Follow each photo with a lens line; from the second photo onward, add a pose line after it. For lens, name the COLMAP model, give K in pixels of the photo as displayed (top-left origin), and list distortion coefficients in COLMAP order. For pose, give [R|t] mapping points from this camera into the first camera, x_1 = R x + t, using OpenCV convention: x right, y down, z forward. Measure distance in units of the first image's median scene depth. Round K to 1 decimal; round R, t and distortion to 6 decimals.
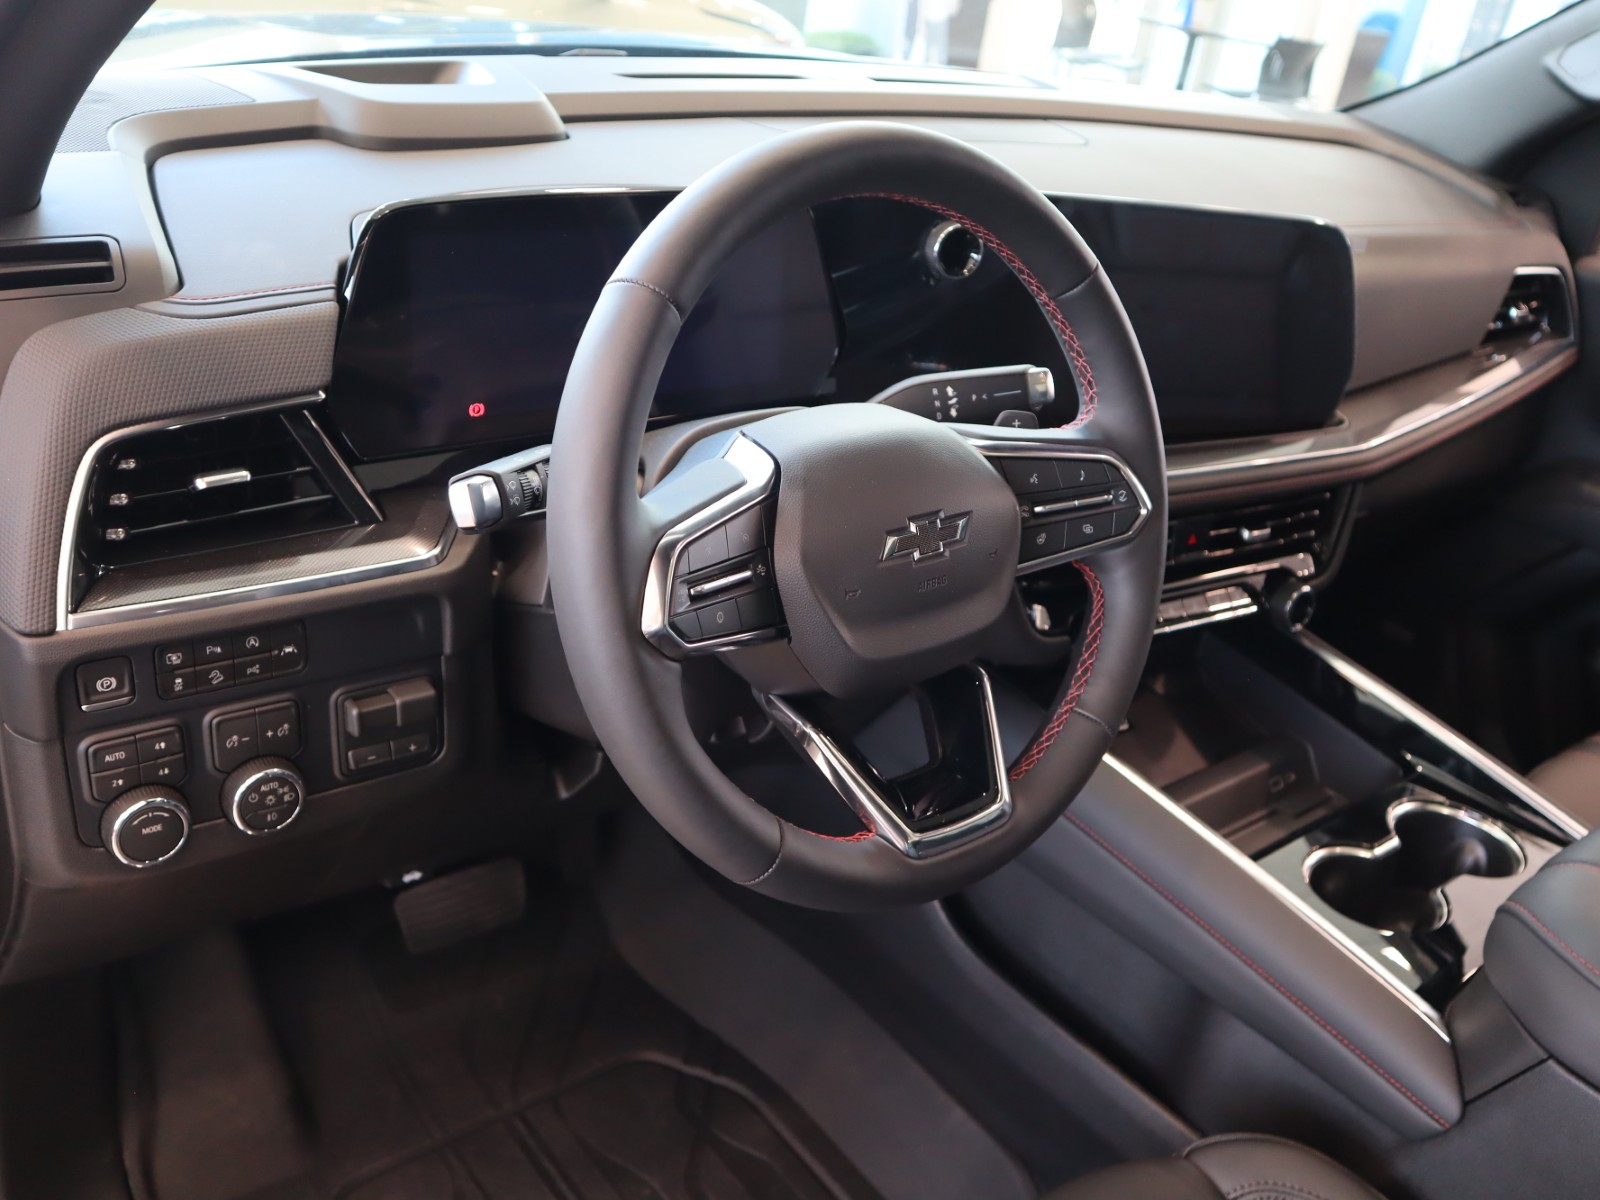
lens RADIAL K [[1465.0, 0, 800.0], [0, 1465.0, 600.0], [0, 0, 1]] dist [-0.013910, -0.007882]
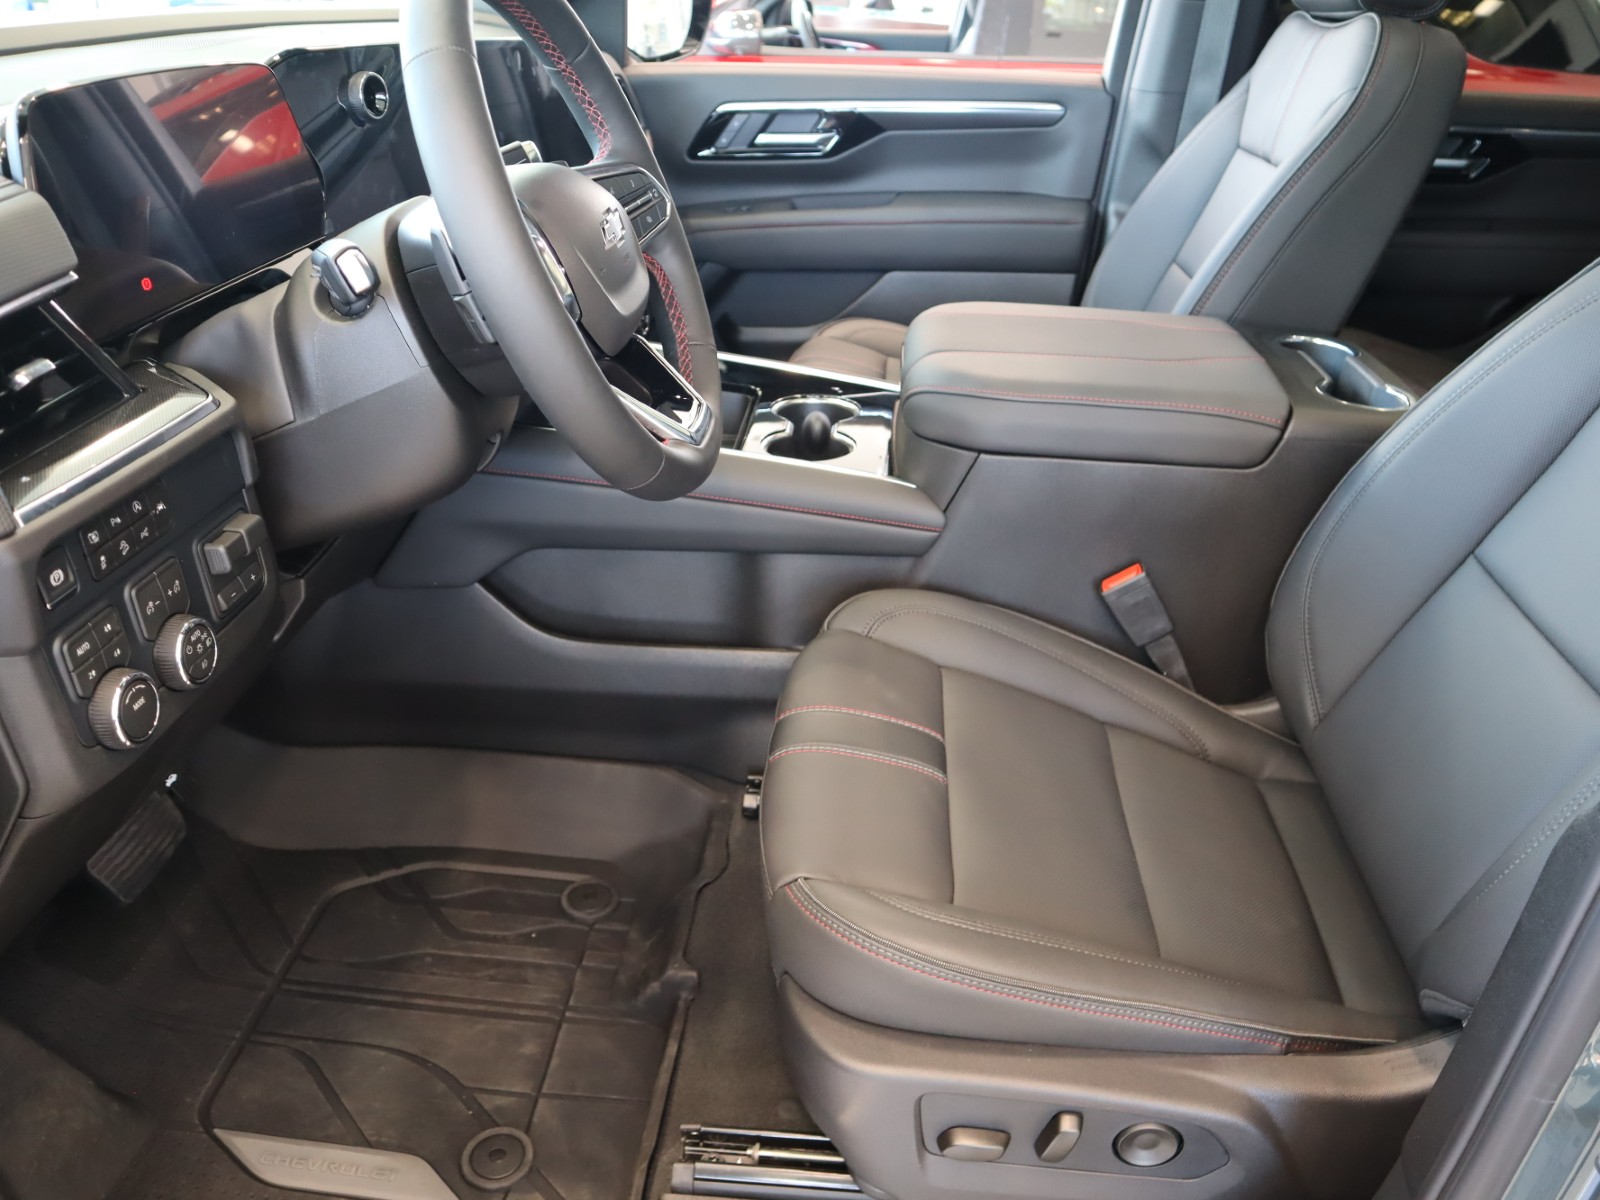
lens RADIAL K [[1283.7, 0, 800.0], [0, 1283.7, 600.0], [0, 0, 1]] dist [-0.180864, 0.173509]
pose [[0.670289, -0.427555, 0.606556, -0.585633], [0.389087, 0.898475, 0.203355, 0.088685], [-0.631921, 0.099696, 0.768594, 0.020339]]
